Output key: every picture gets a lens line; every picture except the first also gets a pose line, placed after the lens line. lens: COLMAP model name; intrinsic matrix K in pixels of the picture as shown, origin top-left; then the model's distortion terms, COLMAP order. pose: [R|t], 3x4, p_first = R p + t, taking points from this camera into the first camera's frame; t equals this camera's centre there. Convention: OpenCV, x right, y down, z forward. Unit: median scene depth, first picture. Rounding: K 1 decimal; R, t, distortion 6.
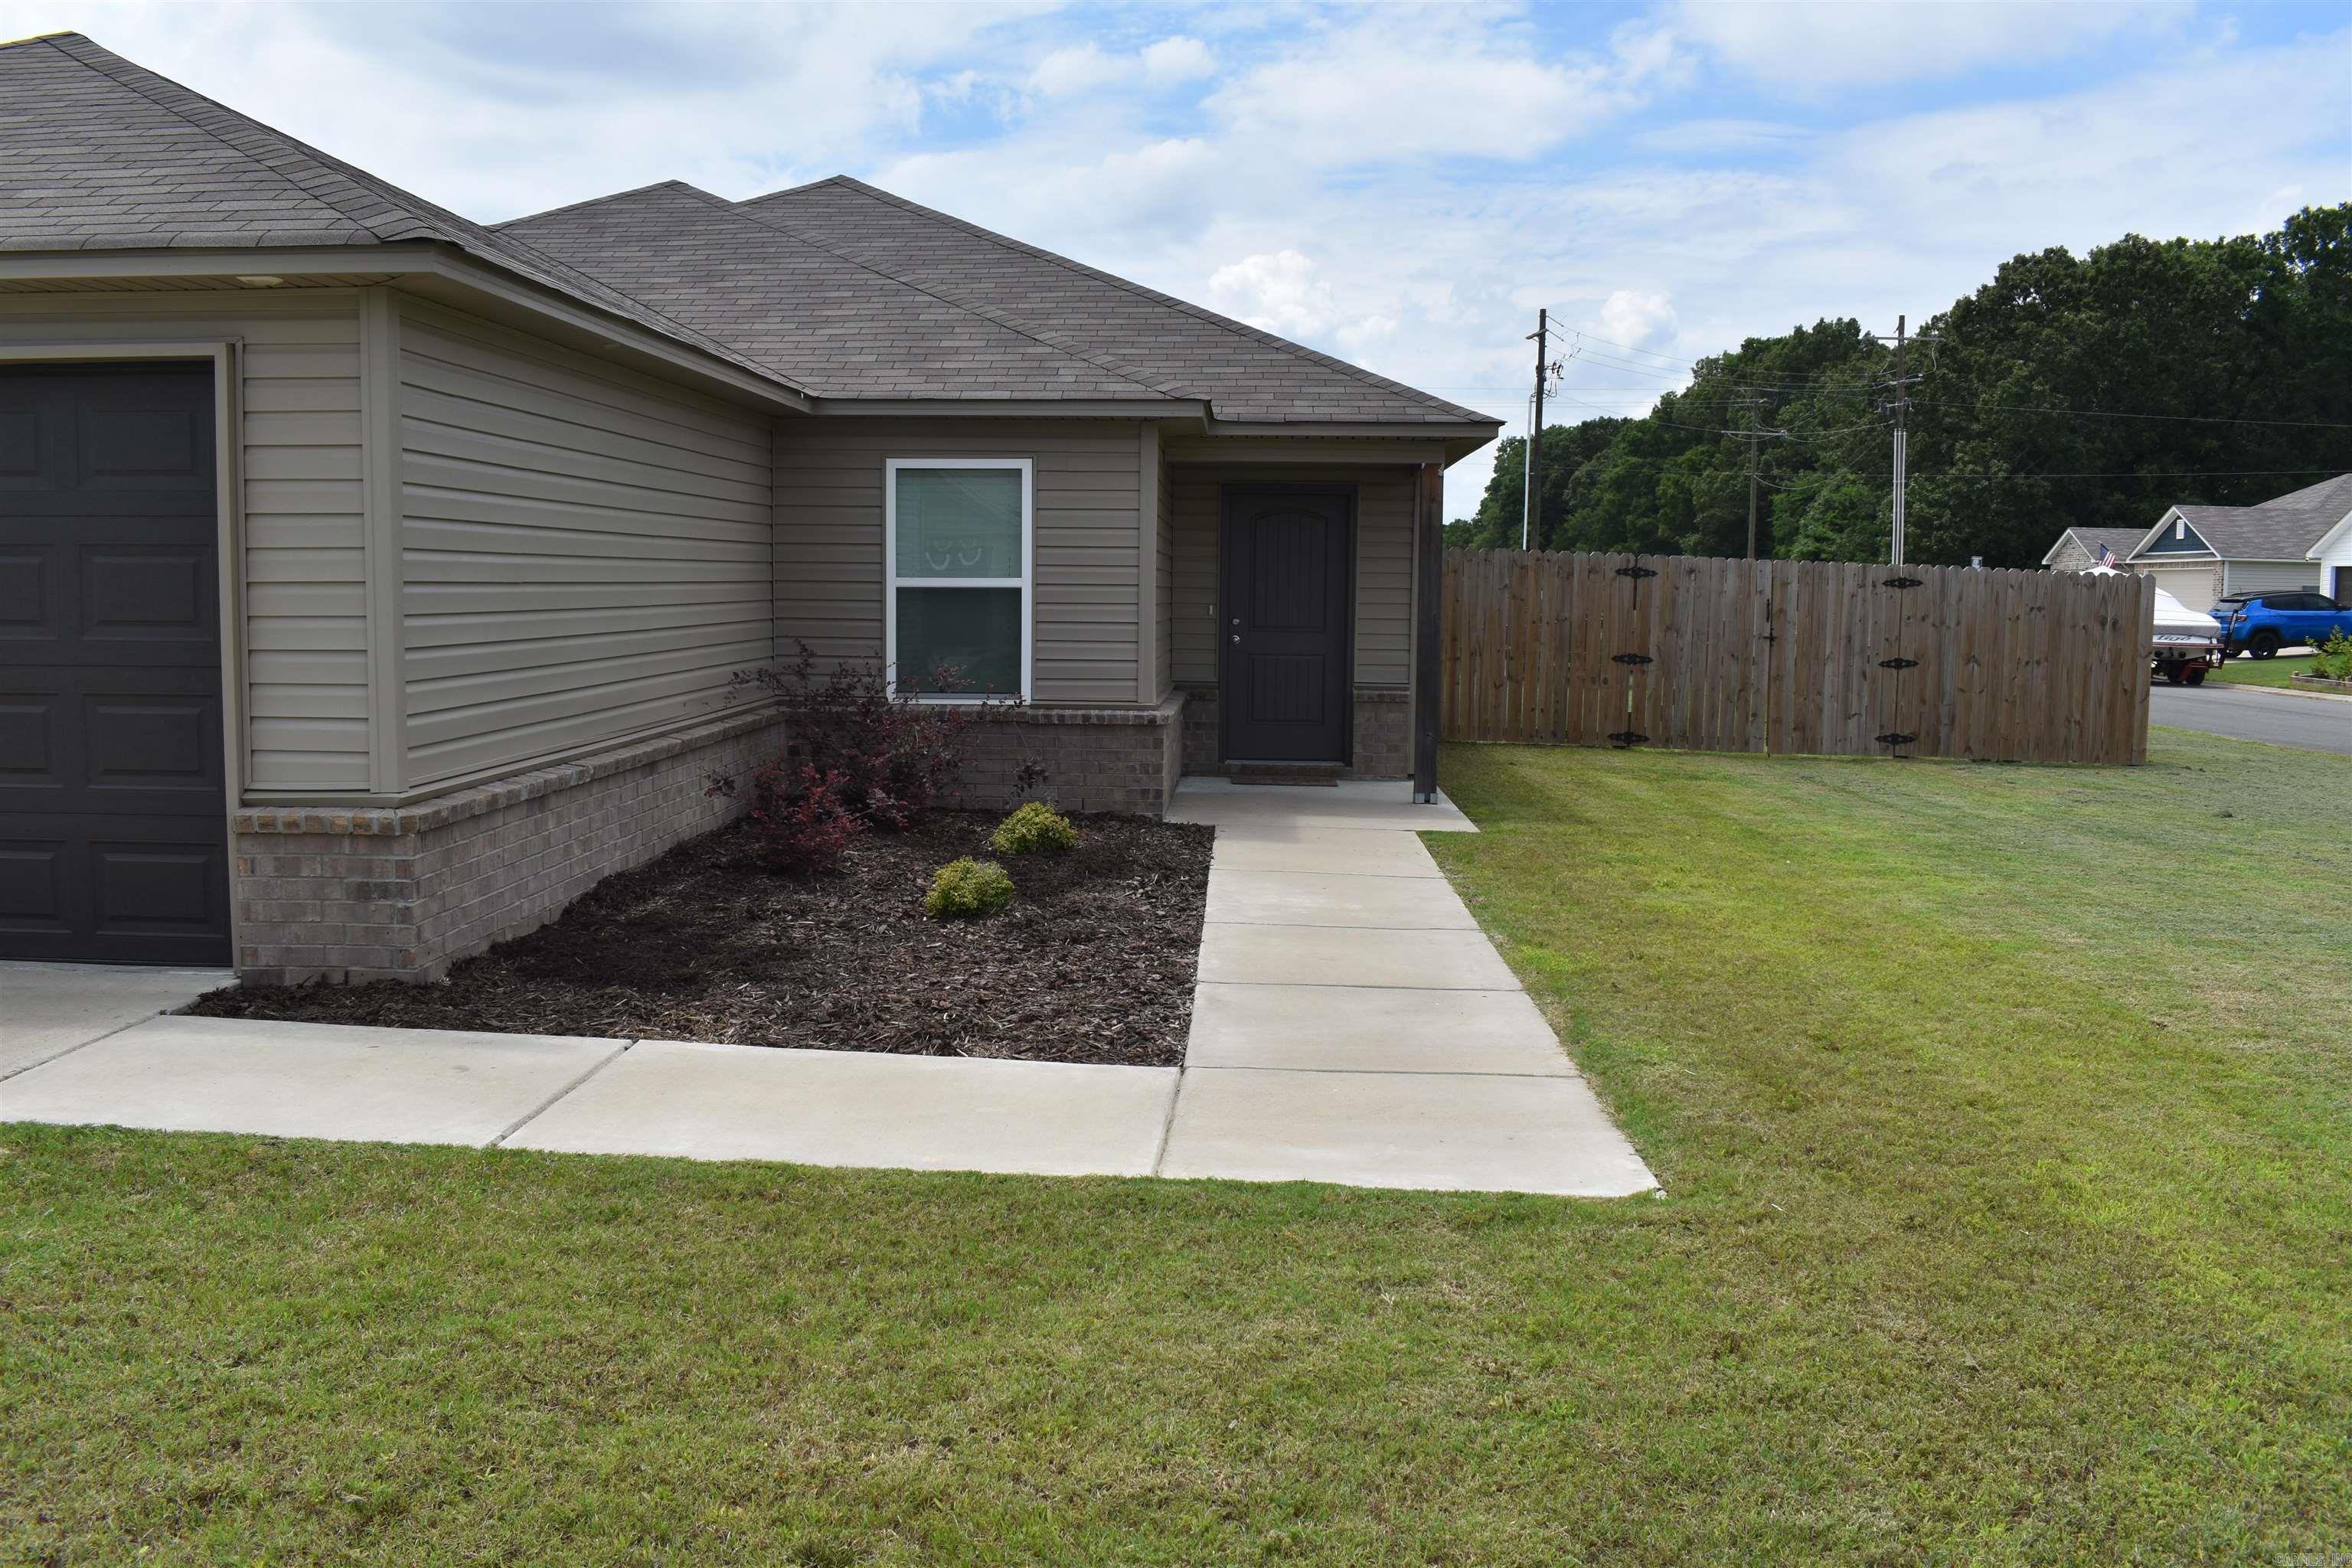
lens RADIAL K [[1974.6, 0, 1163.1], [0, 1974.6, 784.1], [0, 0, 1]] dist [-0.091892, 0.019694]
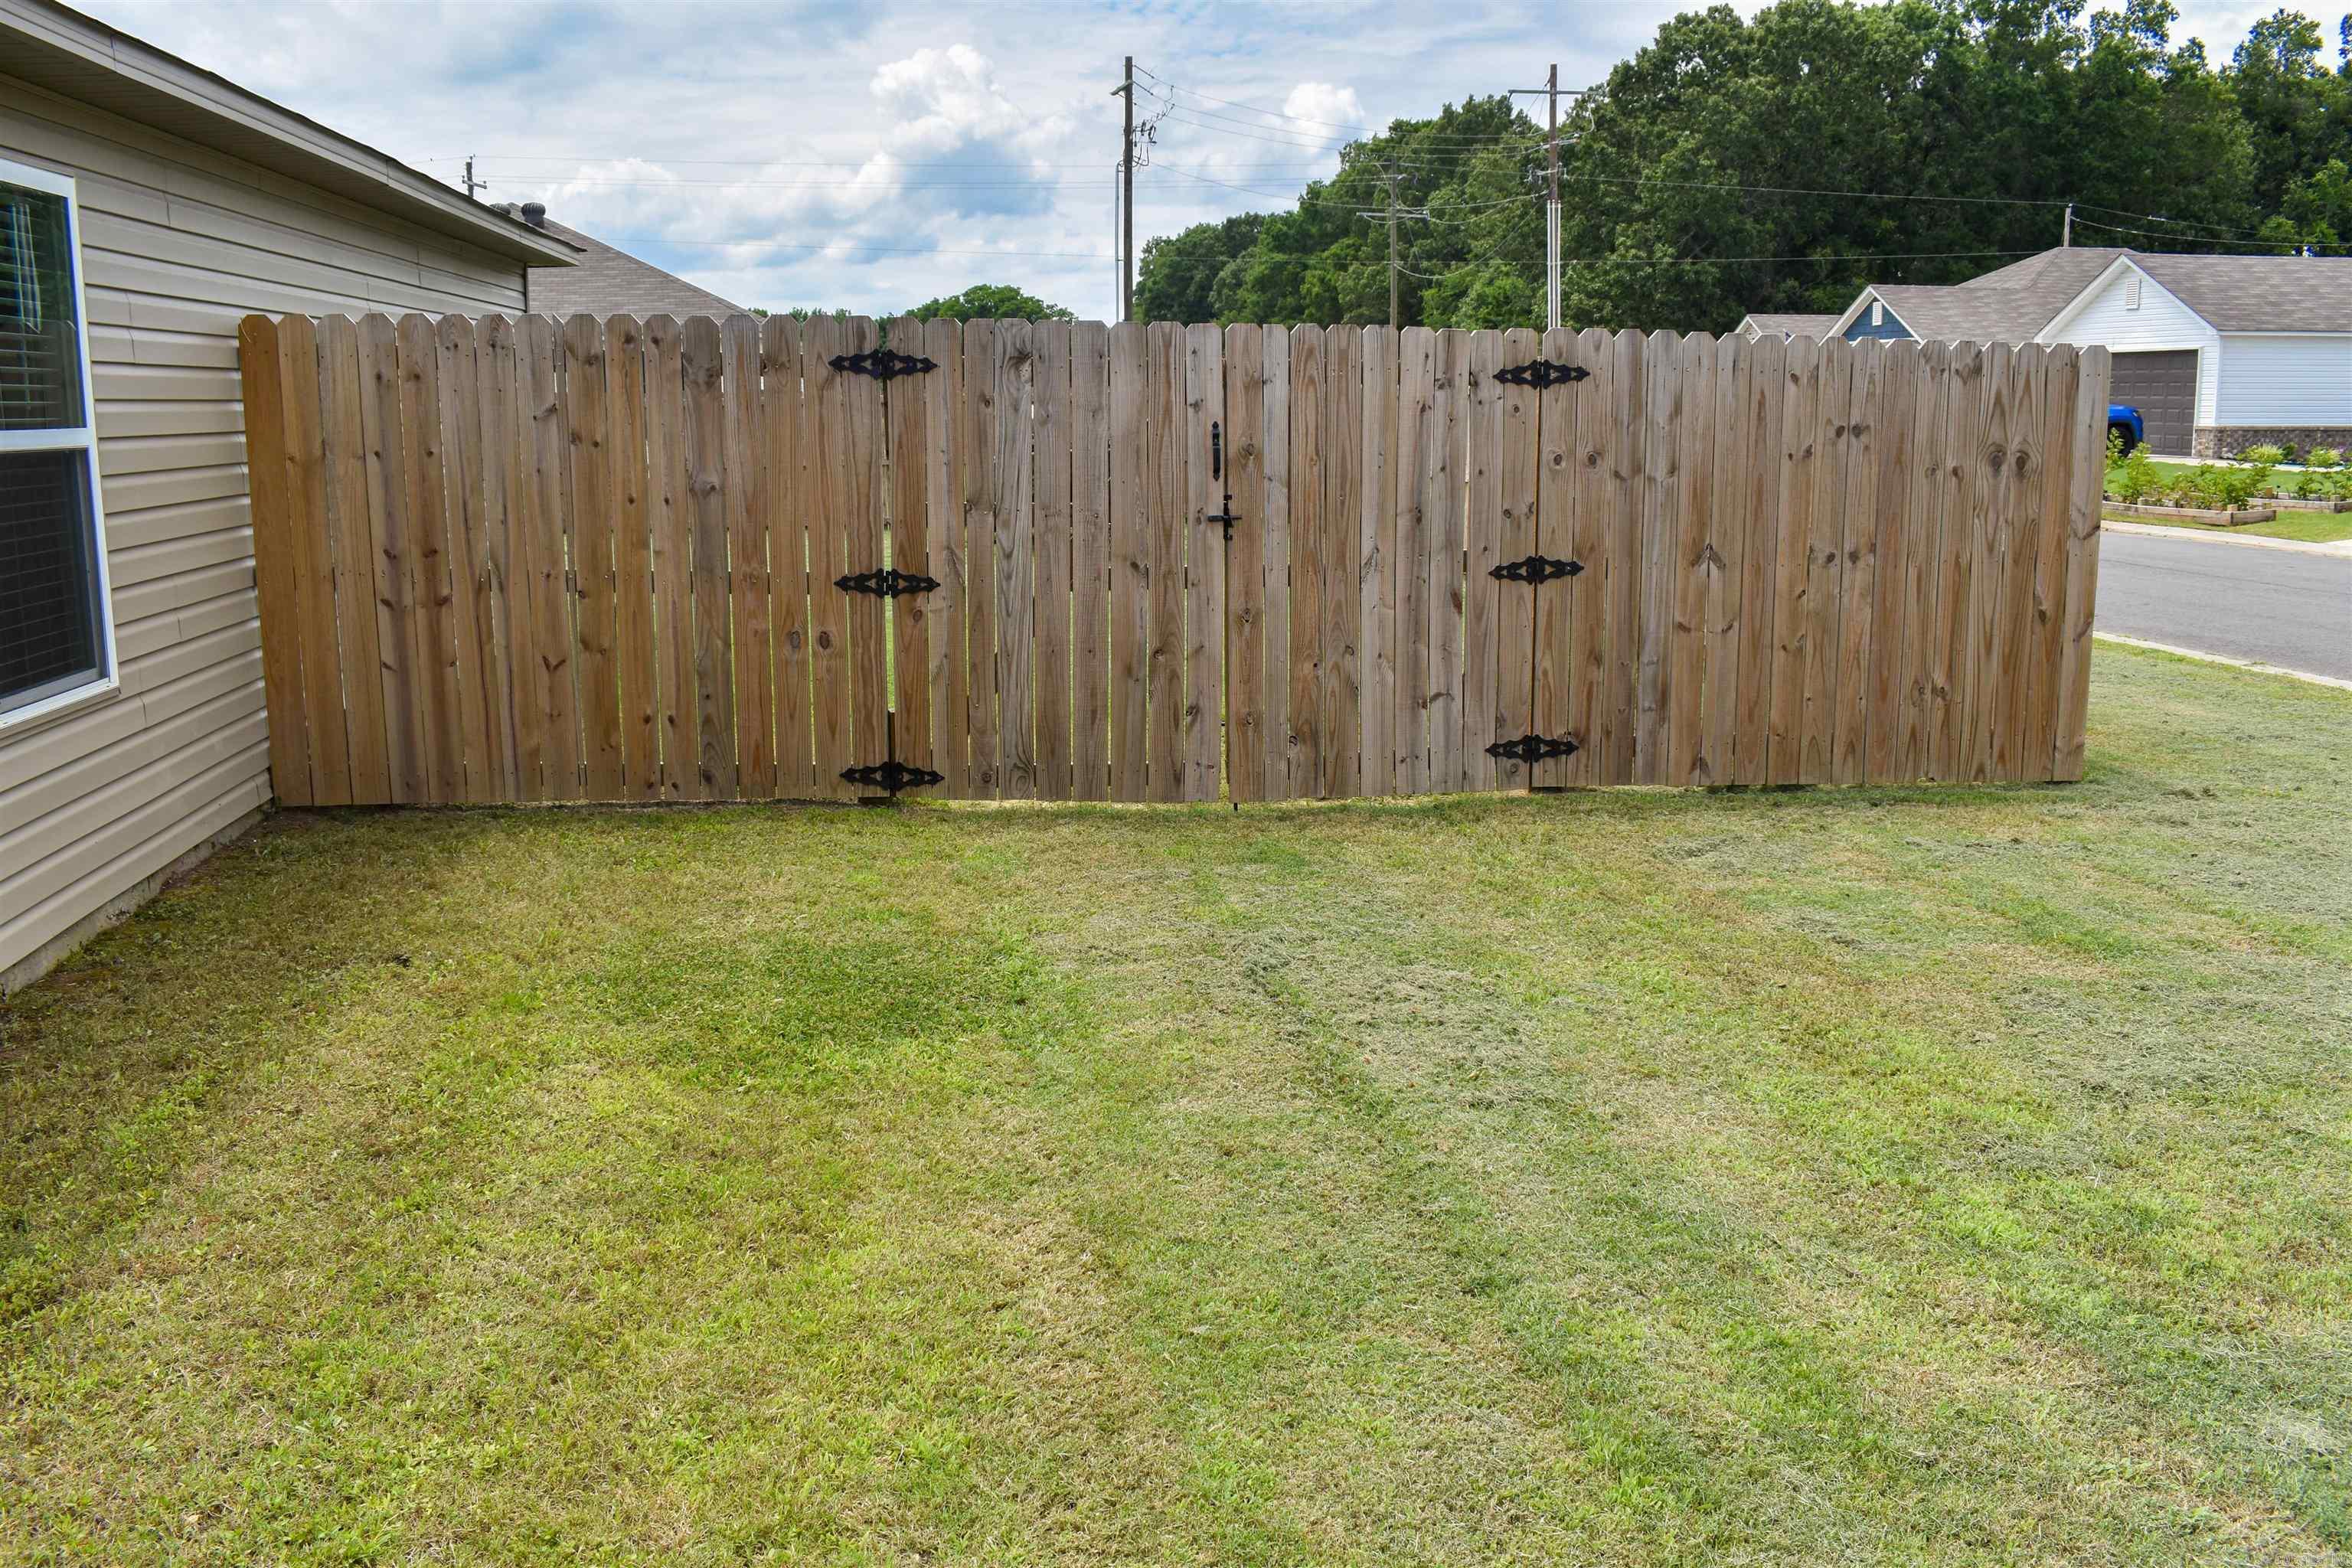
lens RADIAL K [[1974.6, 0, 1163.1], [0, 1974.6, 784.1], [0, 0, 1]] dist [-0.091892, 0.019694]
pose [[0.986449, -0.052223, 0.155535, 0.230705], [0.037727, 0.994787, 0.094742, -0.059096], [-0.159672, -0.087591, 0.983276, 0.594931]]
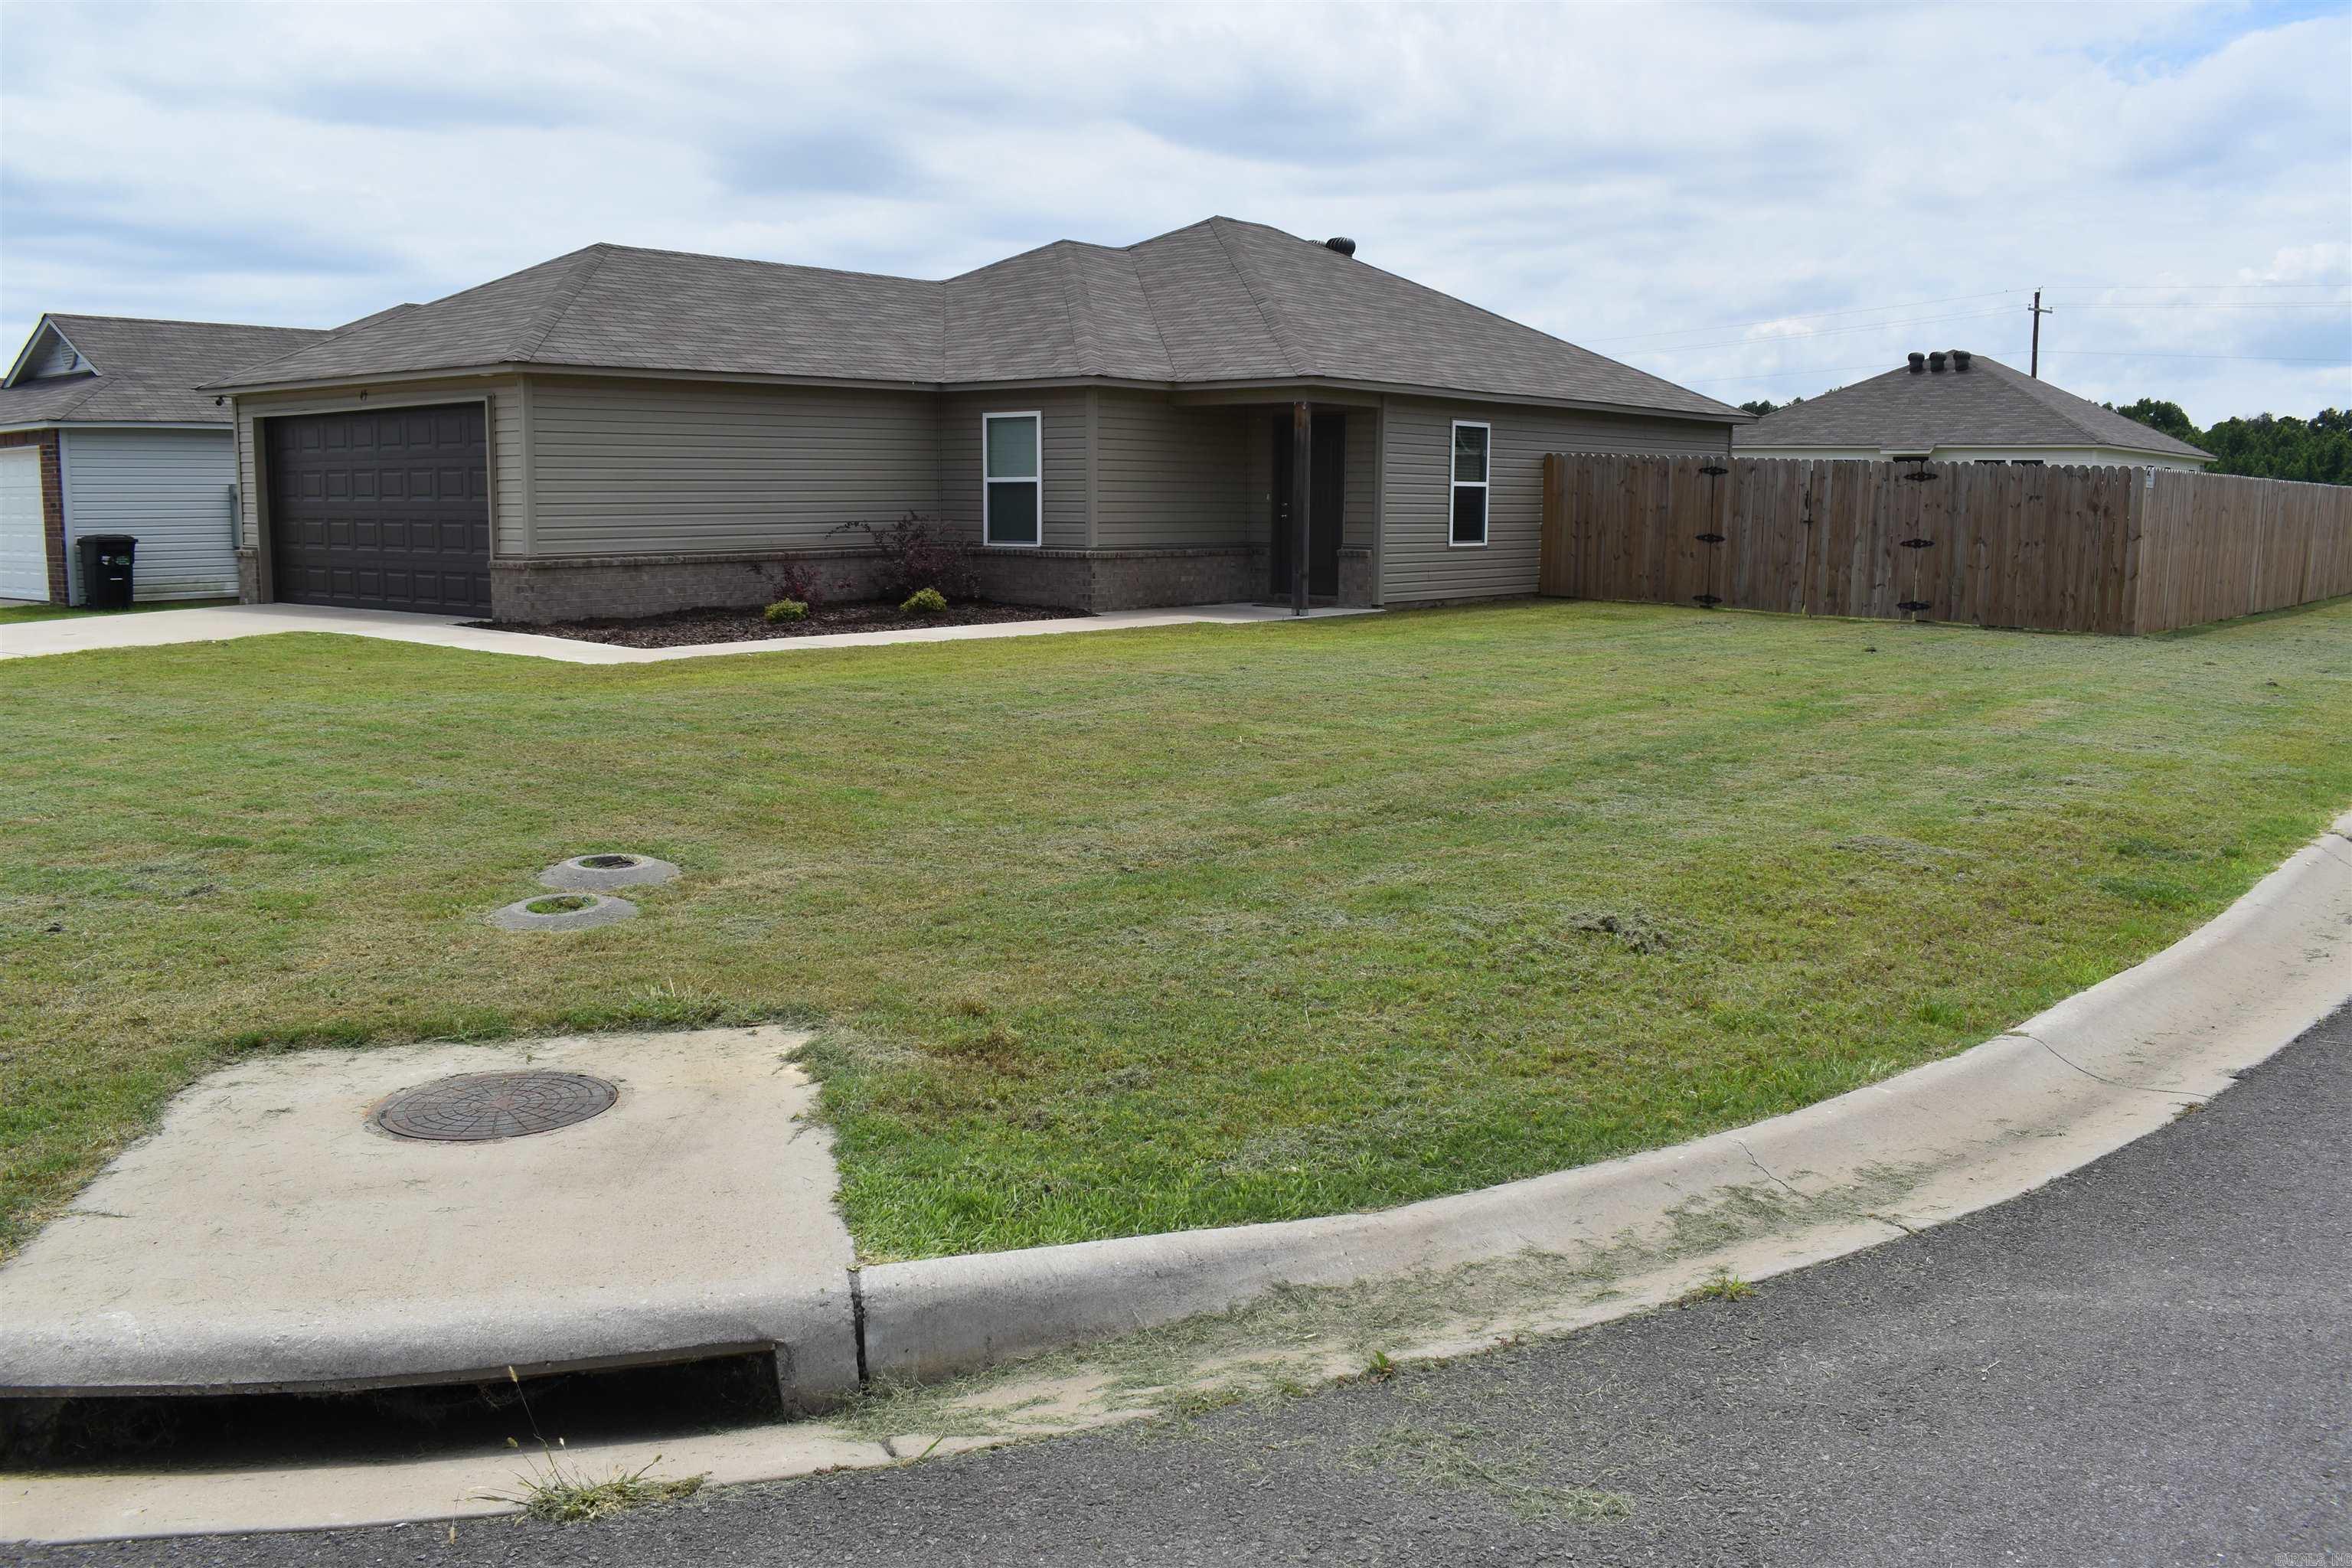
lens RADIAL K [[1974.6, 0, 1163.1], [0, 1974.6, 784.1], [0, 0, 1]] dist [-0.091892, 0.019694]
pose [[0.793734, 0.080857, -0.602867, 0.746680], [-0.056206, 0.996635, 0.059669, 0.041505], [0.605663, -0.013477, 0.795607, -0.248926]]
